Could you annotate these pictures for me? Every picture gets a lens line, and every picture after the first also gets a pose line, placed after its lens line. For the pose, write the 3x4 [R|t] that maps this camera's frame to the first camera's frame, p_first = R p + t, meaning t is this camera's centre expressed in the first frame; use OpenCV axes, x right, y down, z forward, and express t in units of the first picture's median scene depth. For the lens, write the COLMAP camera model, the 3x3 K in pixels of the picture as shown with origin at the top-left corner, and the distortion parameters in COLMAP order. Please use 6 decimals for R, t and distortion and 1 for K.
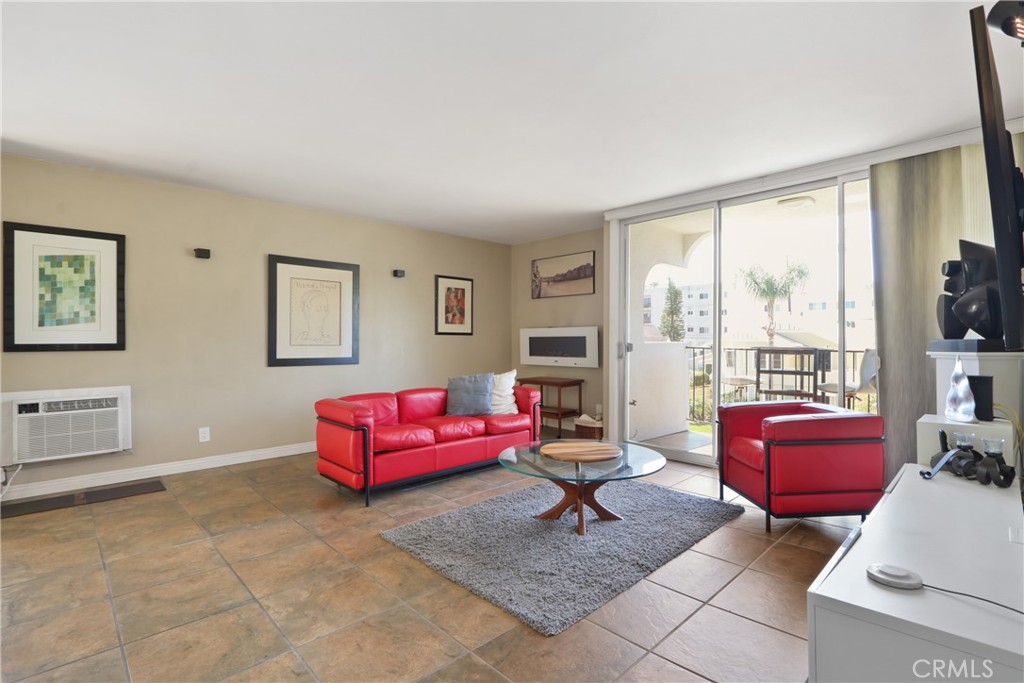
lens RADIAL K [[480.9, 0, 520.2], [0, 480.9, 343.2], [0, 0, 1]] dist [-0.019512, 0.000926]
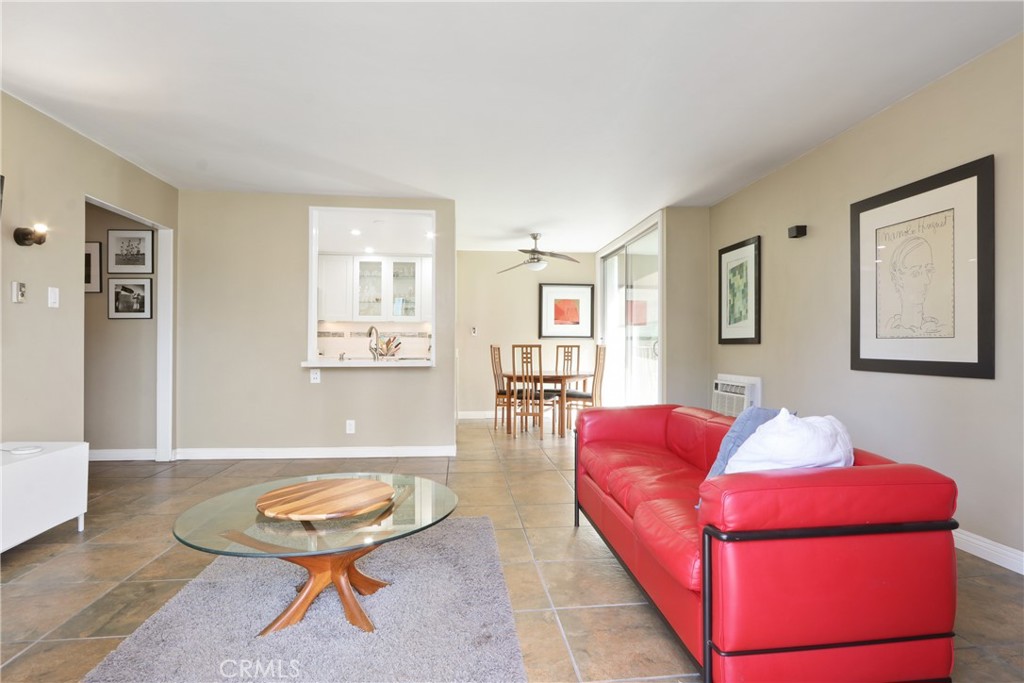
lens RADIAL K [[522.1, 0, 511.7], [0, 522.1, 339.9], [0, 0, 1]] dist [-0.002913, 0.000270]
pose [[-0.624101, -0.008027, -0.781302, 0.440426], [-0.004755, 0.999968, -0.006475, 0.016750], [0.781329, -0.000326, -0.624119, 1.364617]]
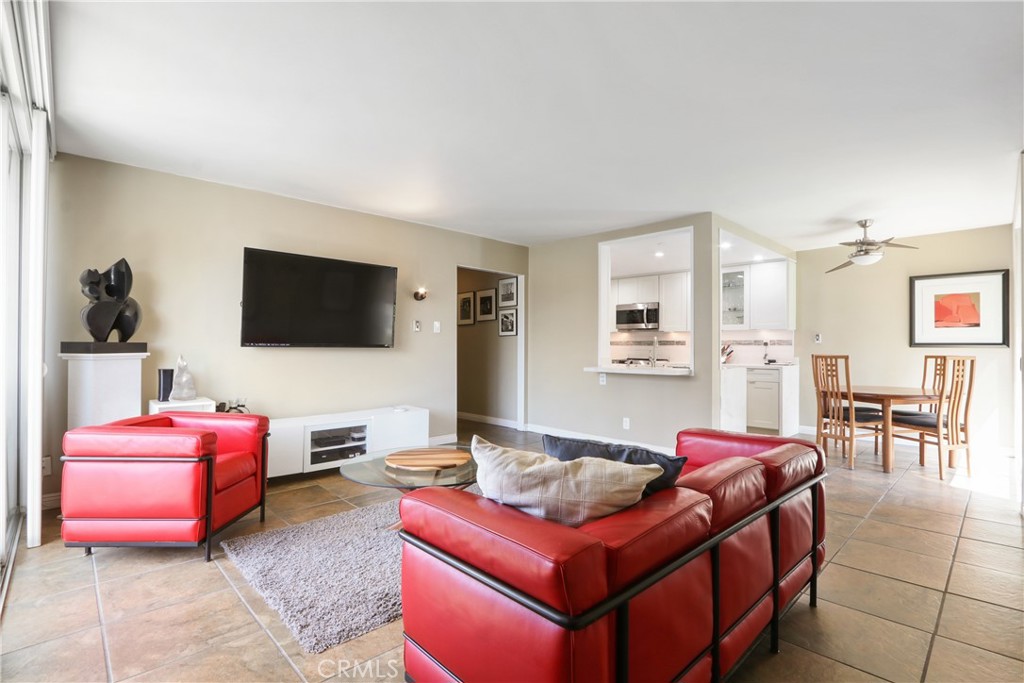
lens RADIAL K [[480.9, 0, 518.3], [0, 480.9, 340.3], [0, 0, 1]] dist [-0.019512, 0.000926]
pose [[-0.999956, -0.002567, 0.009014, -0.035995], [-0.002656, 0.999948, -0.009834, -0.003830], [-0.008989, -0.009858, -0.999911, 1.666195]]
